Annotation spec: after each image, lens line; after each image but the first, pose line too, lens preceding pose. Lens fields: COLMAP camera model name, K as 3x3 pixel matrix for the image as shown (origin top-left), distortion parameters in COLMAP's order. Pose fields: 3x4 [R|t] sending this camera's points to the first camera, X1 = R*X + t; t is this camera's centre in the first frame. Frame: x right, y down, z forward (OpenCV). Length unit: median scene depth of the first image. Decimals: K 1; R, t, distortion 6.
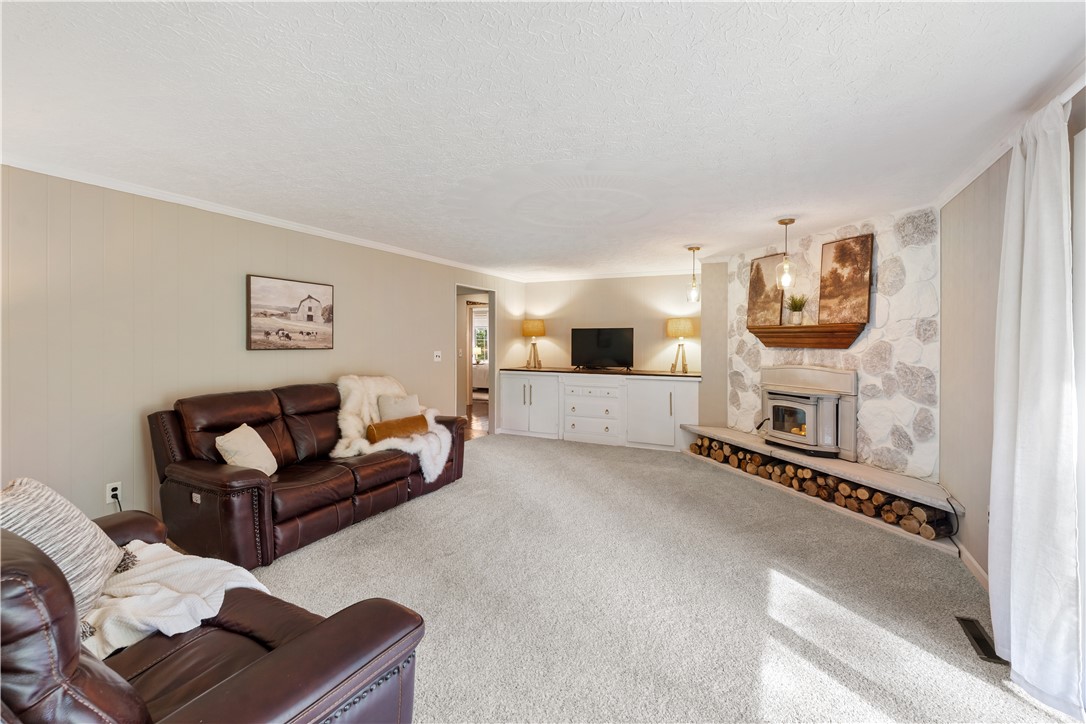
lens RADIAL K [[493.5, 0, 541.2], [0, 493.5, 343.2], [0, 0, 1]] dist [0.000179, 0.000025]
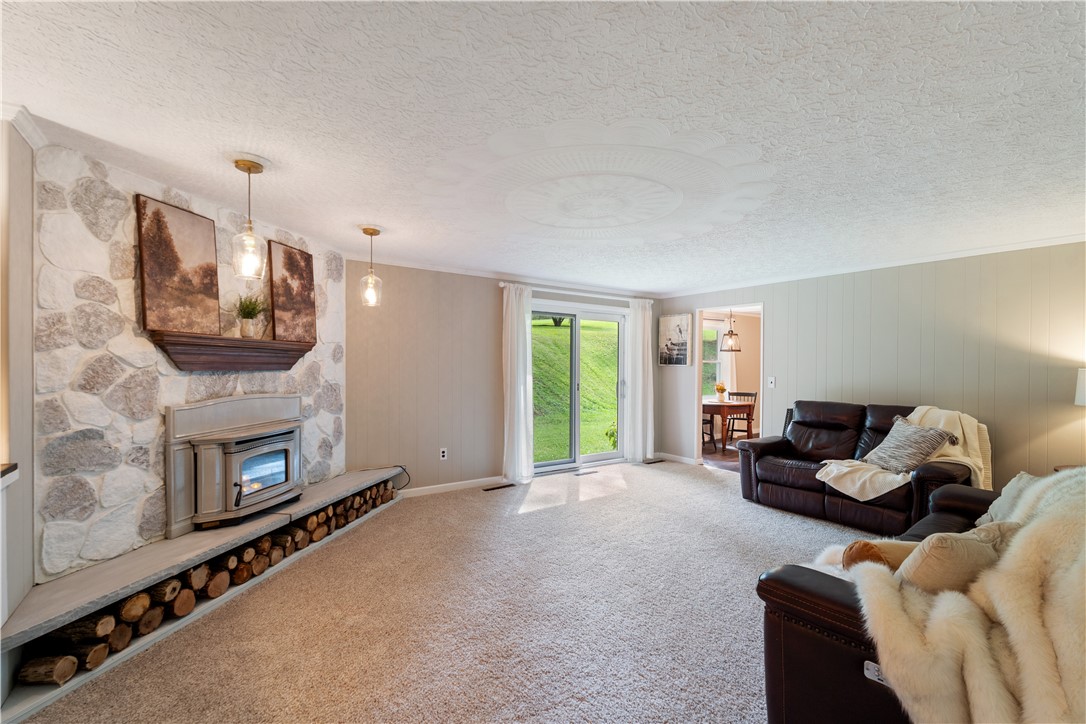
lens RADIAL K [[484.7, 0, 543.0], [0, 484.7, 362.0], [0, 0, 1]] dist [-0.000052, -0.000006]
pose [[-0.888758, -0.005244, 0.458347, -0.189684], [-0.005474, 0.999985, 0.000826, -0.005993], [-0.458344, -0.001775, -0.888773, 1.547176]]
